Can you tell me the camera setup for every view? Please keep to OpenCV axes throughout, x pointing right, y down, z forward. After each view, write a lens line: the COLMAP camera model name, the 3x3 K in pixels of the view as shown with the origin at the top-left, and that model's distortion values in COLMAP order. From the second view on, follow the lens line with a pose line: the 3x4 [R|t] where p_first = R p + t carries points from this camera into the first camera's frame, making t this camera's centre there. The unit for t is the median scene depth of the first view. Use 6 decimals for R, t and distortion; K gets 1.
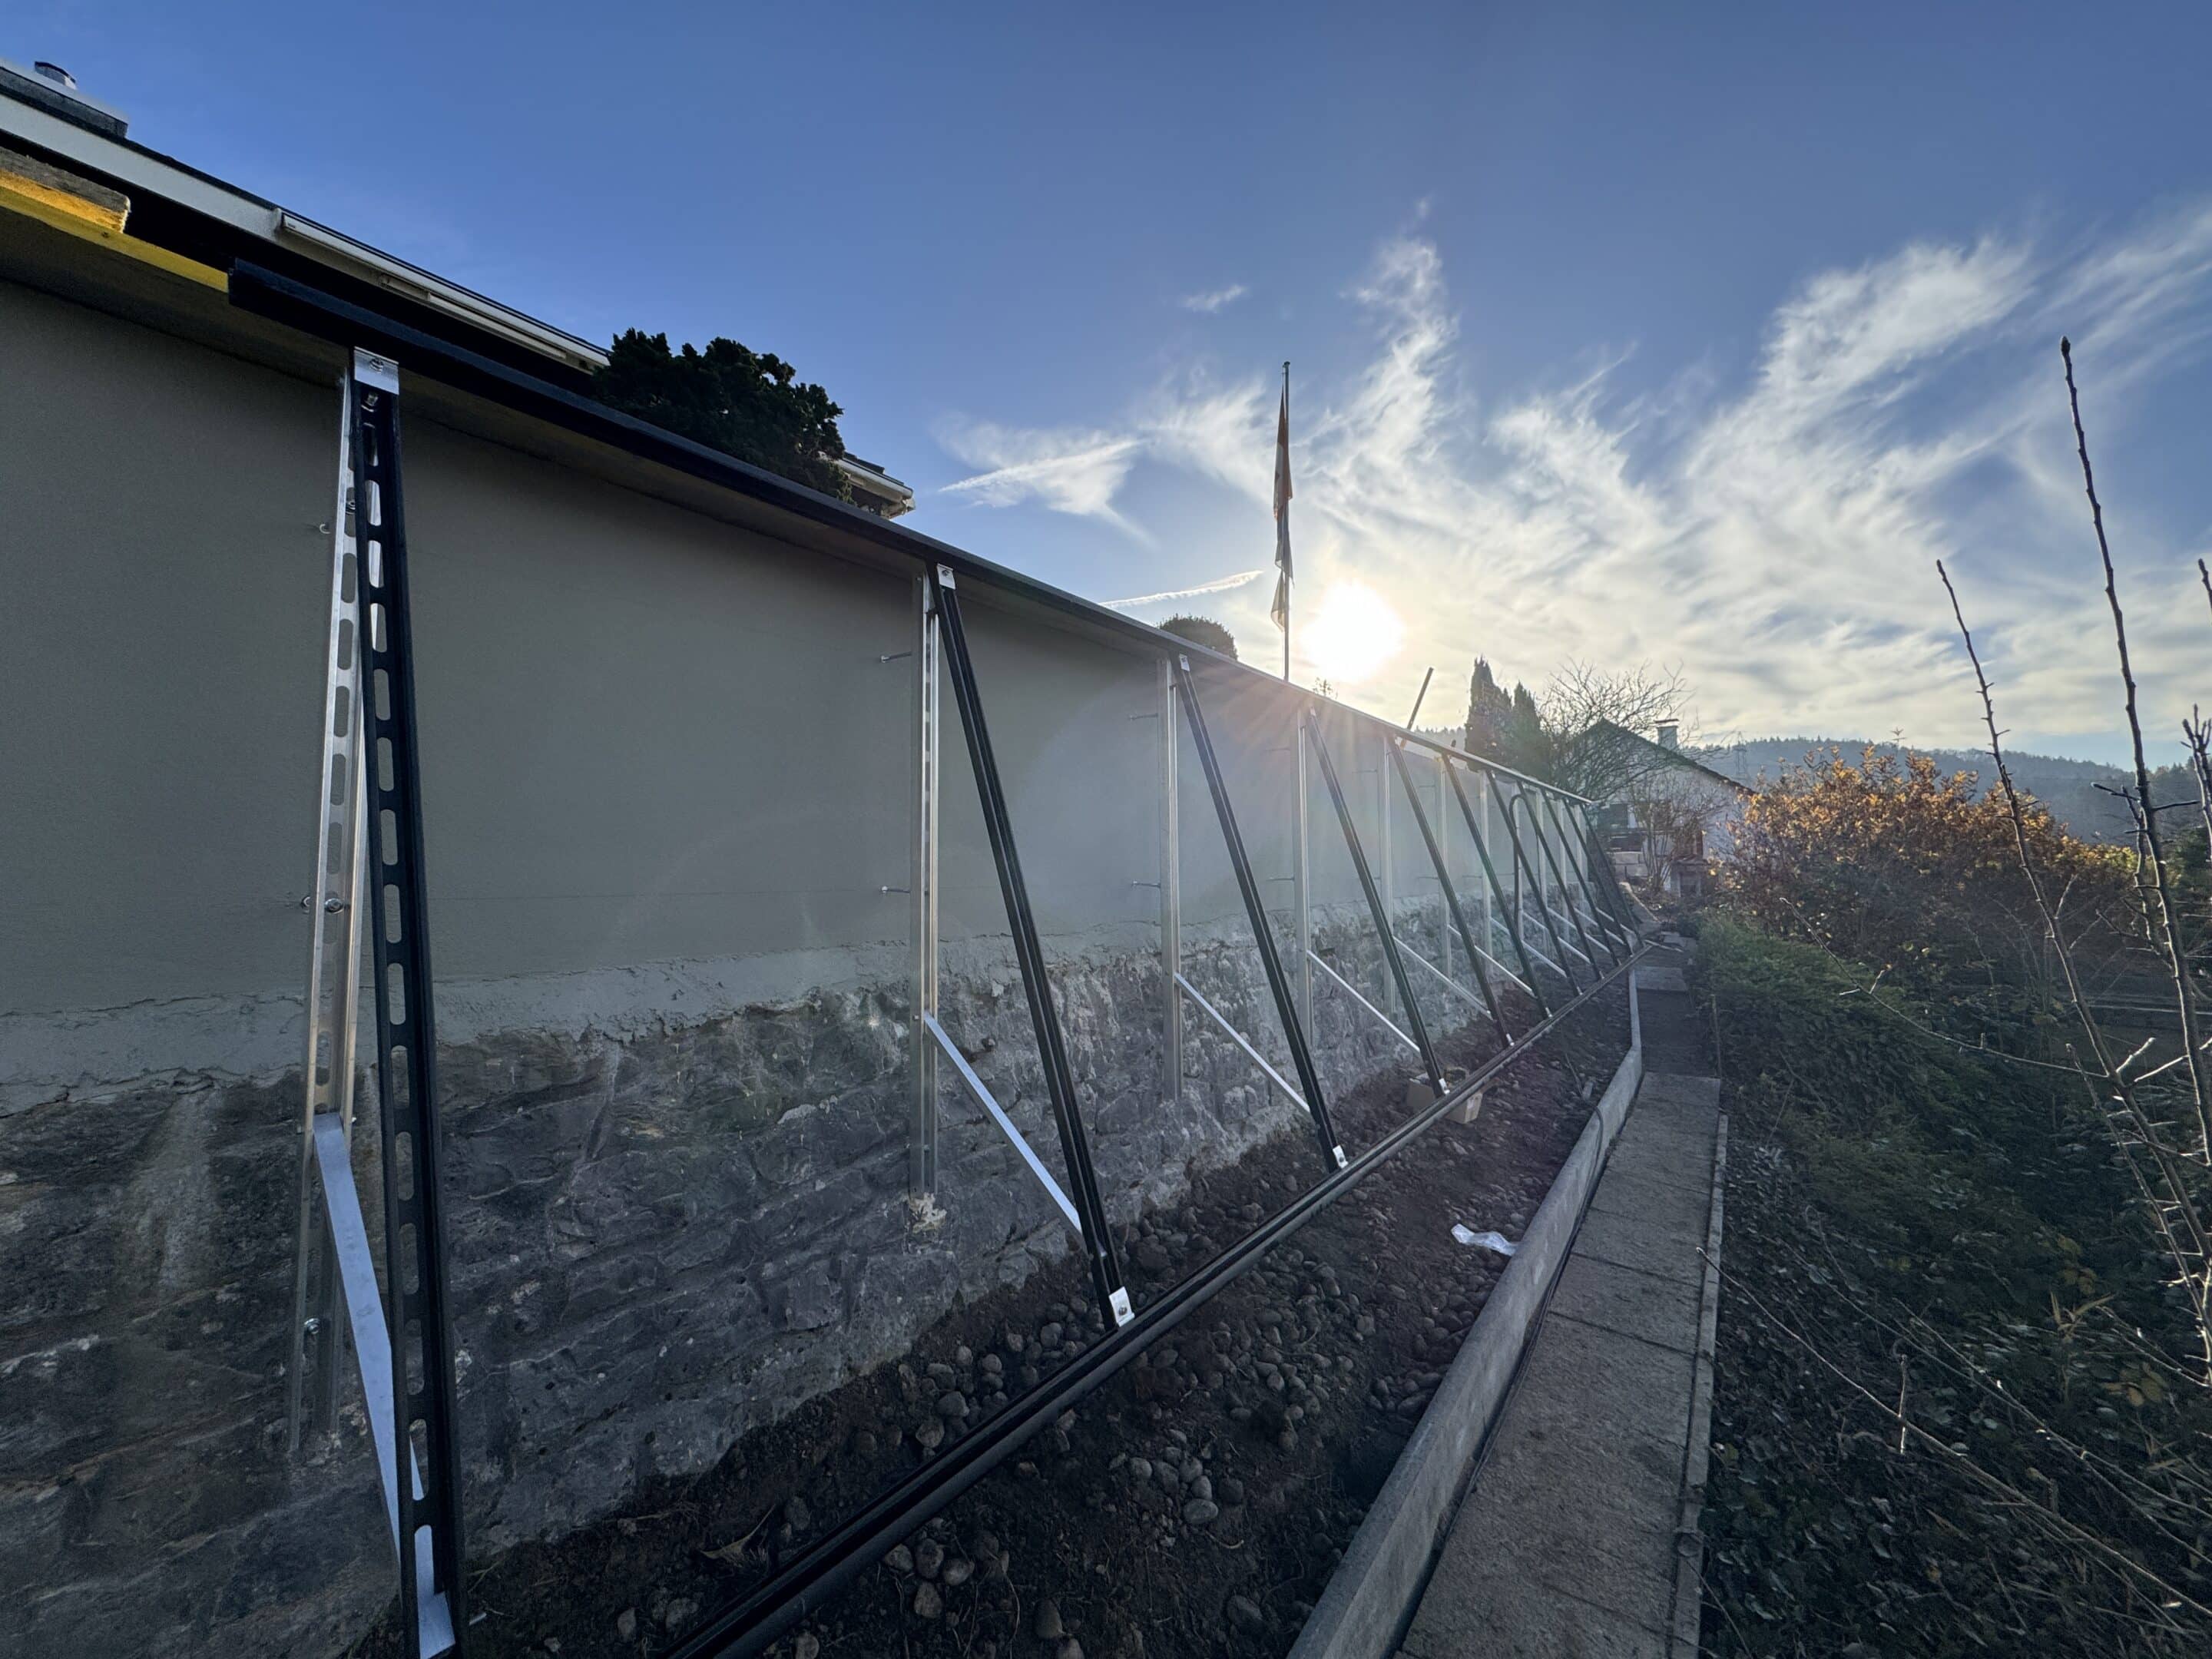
lens RADIAL K [[881.3, 0, 1111.0], [0, 881.3, 822.8], [0, 0, 1]] dist [-0.002684, 0.000705]
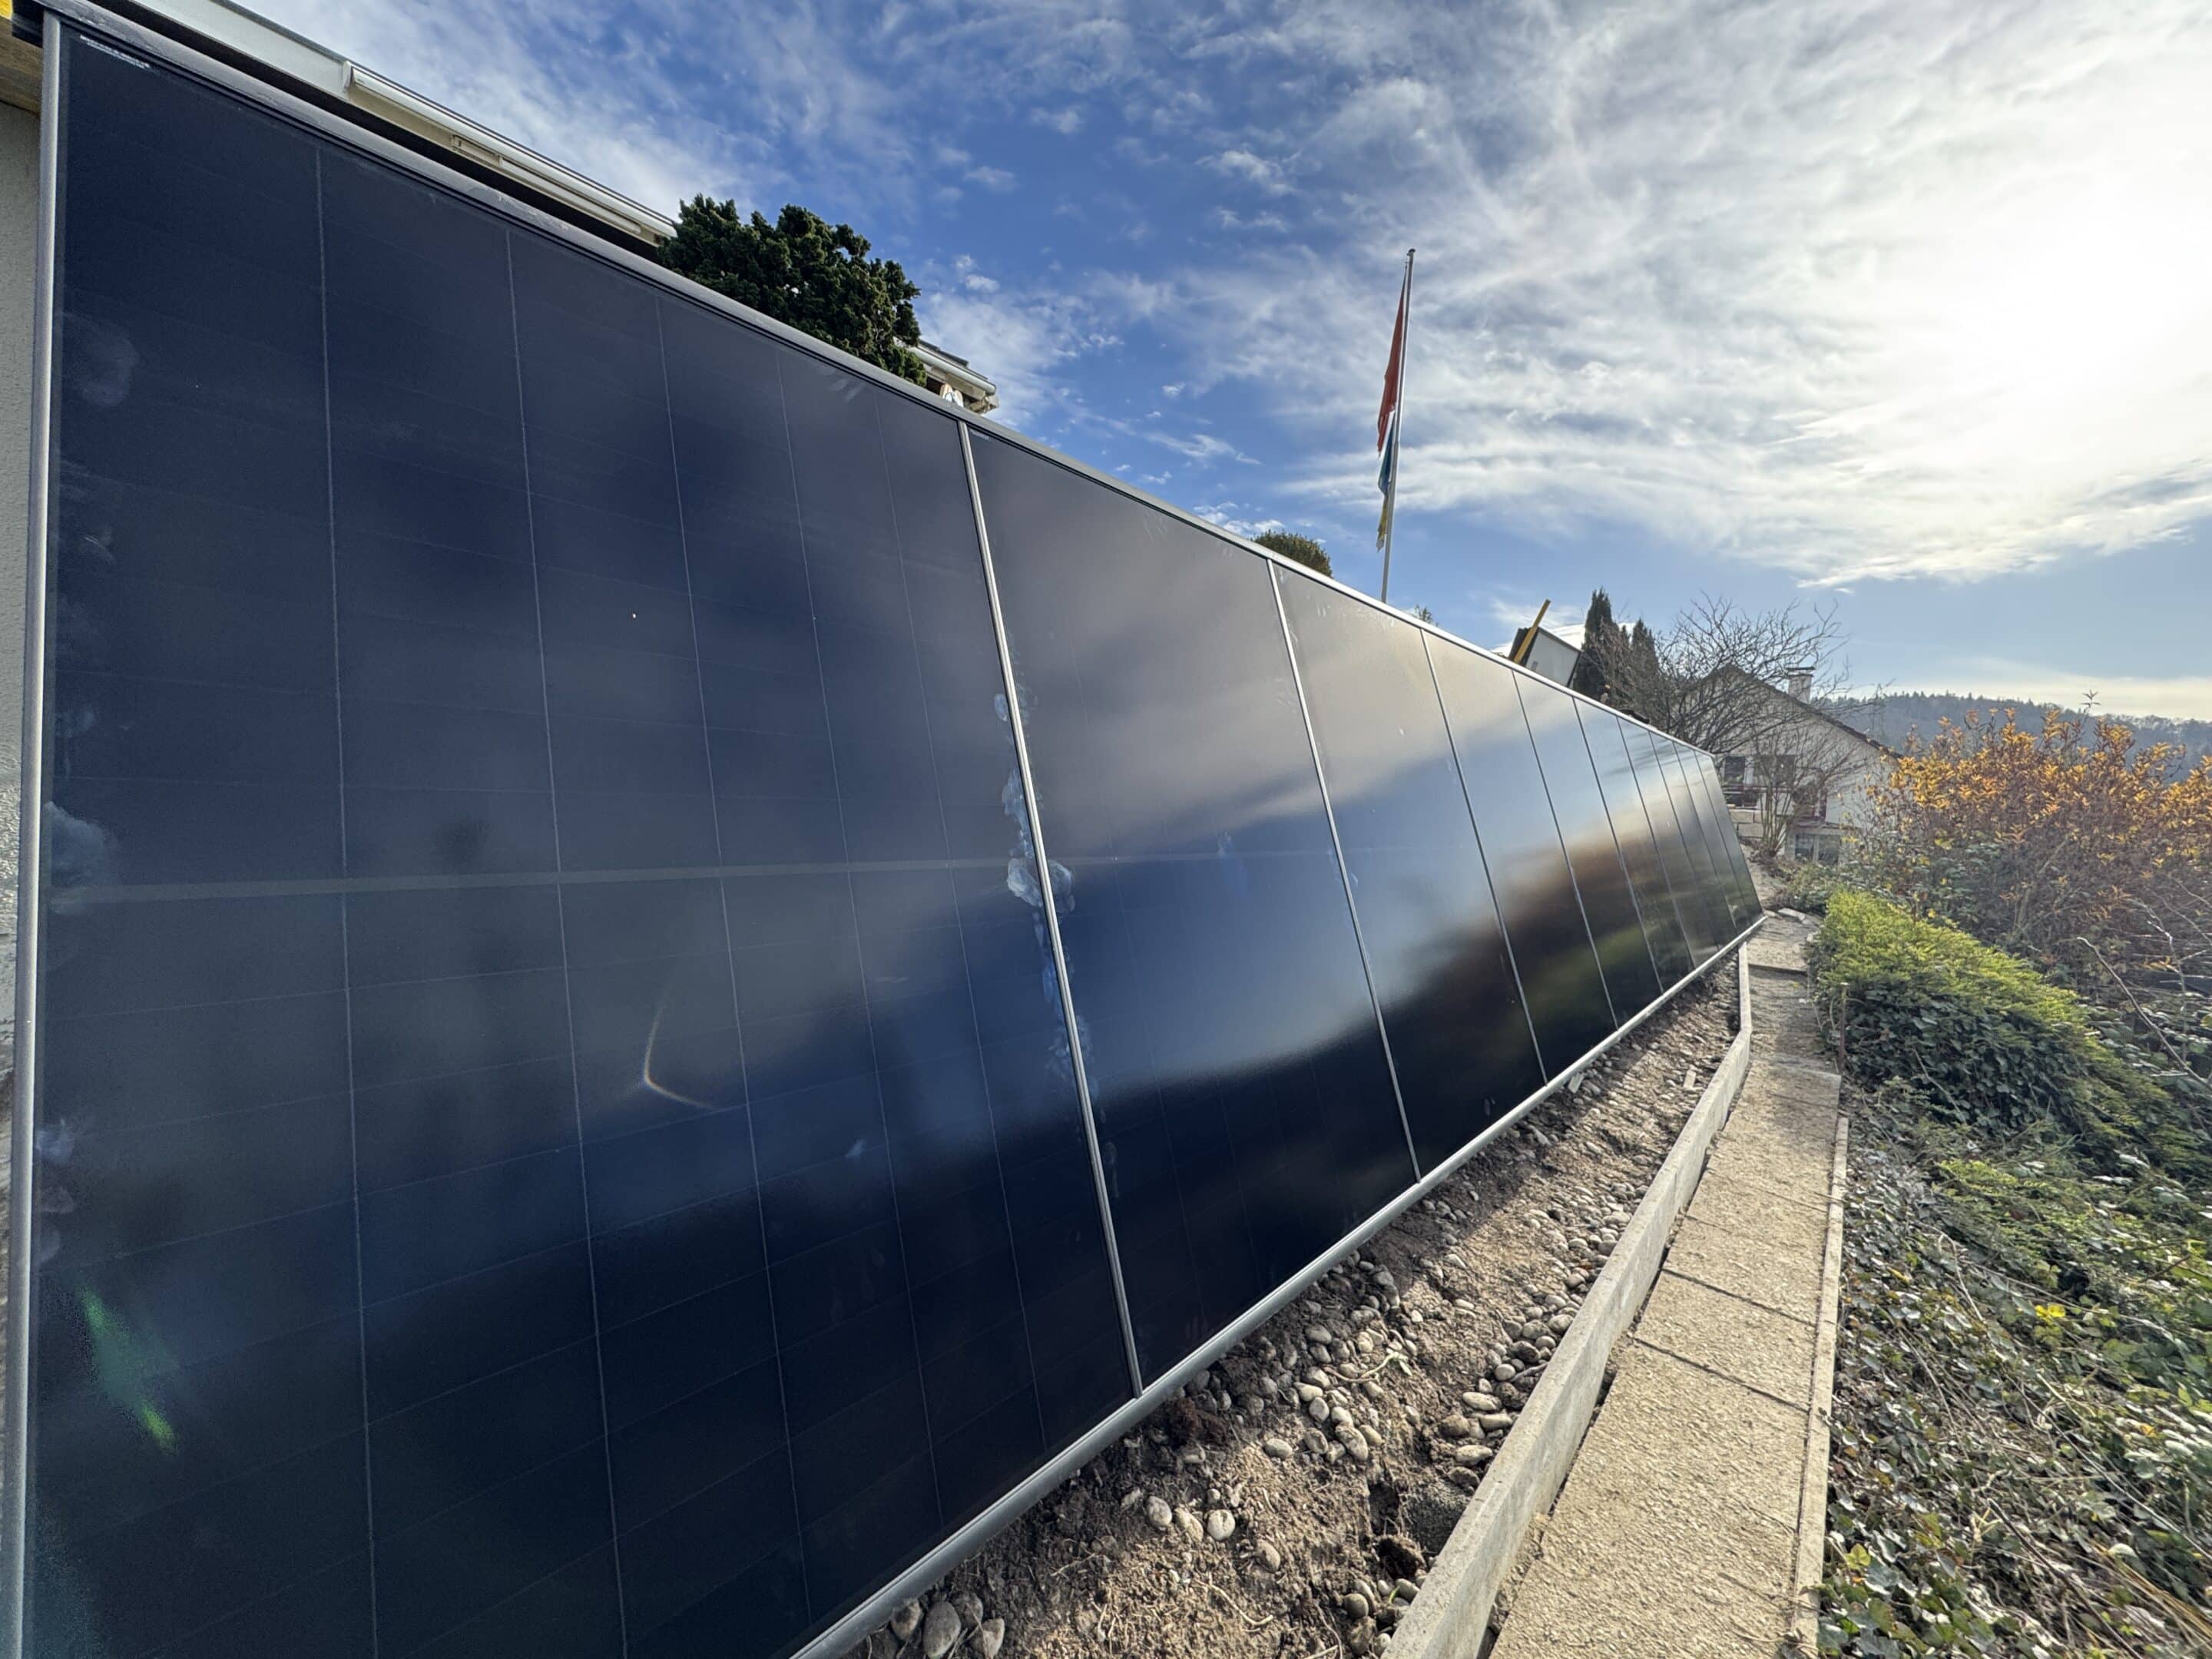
lens RADIAL K [[881.3, 0, 1111.7], [0, 881.3, 823.1], [0, 0, 1]] dist [-0.002684, 0.000705]
pose [[0.994907, 0.060017, -0.080980, 0.006261], [-0.052527, 0.994405, 0.091648, -0.009525], [0.086028, -0.086927, 0.992493, 0.063767]]
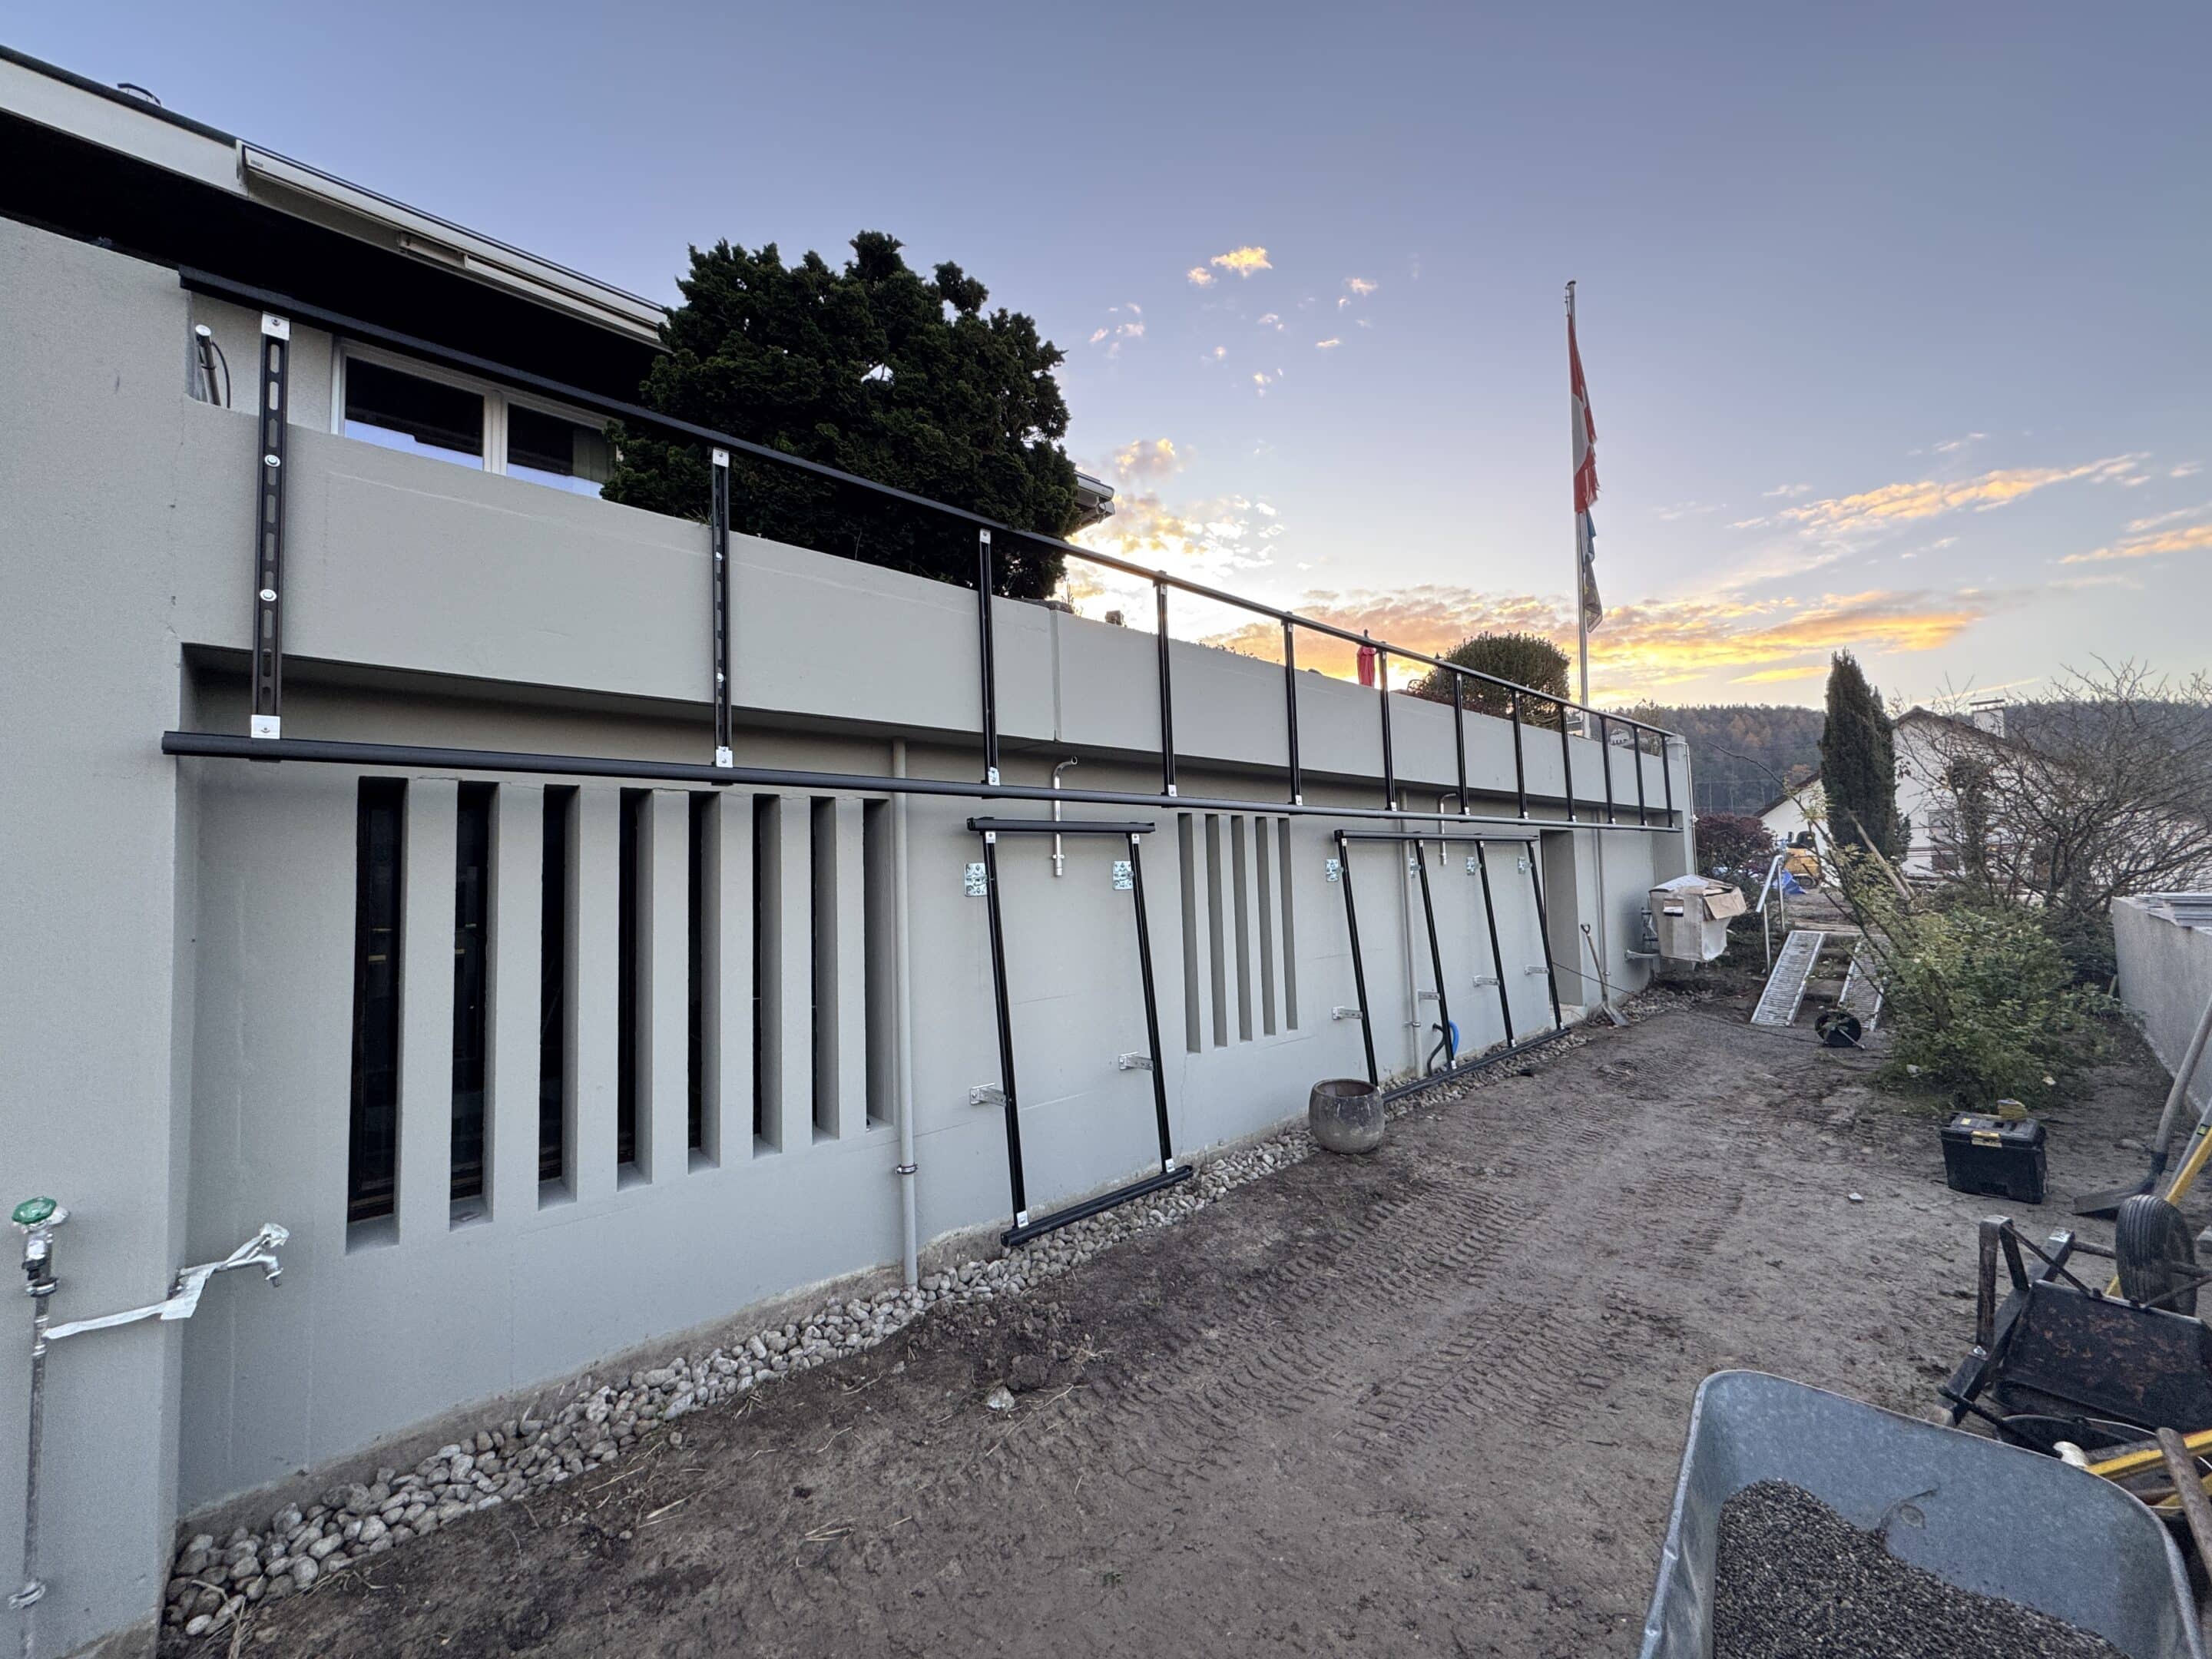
lens RADIAL K [[881.3, 0, 1106.7], [0, 881.3, 827.7], [0, 0, 1]] dist [-0.002684, 0.000705]
pose [[0.985743, -0.025298, -0.166348, -0.241516], [0.026477, 0.999638, 0.004874, -0.197600], [0.166164, -0.009209, 0.986055, 0.542048]]
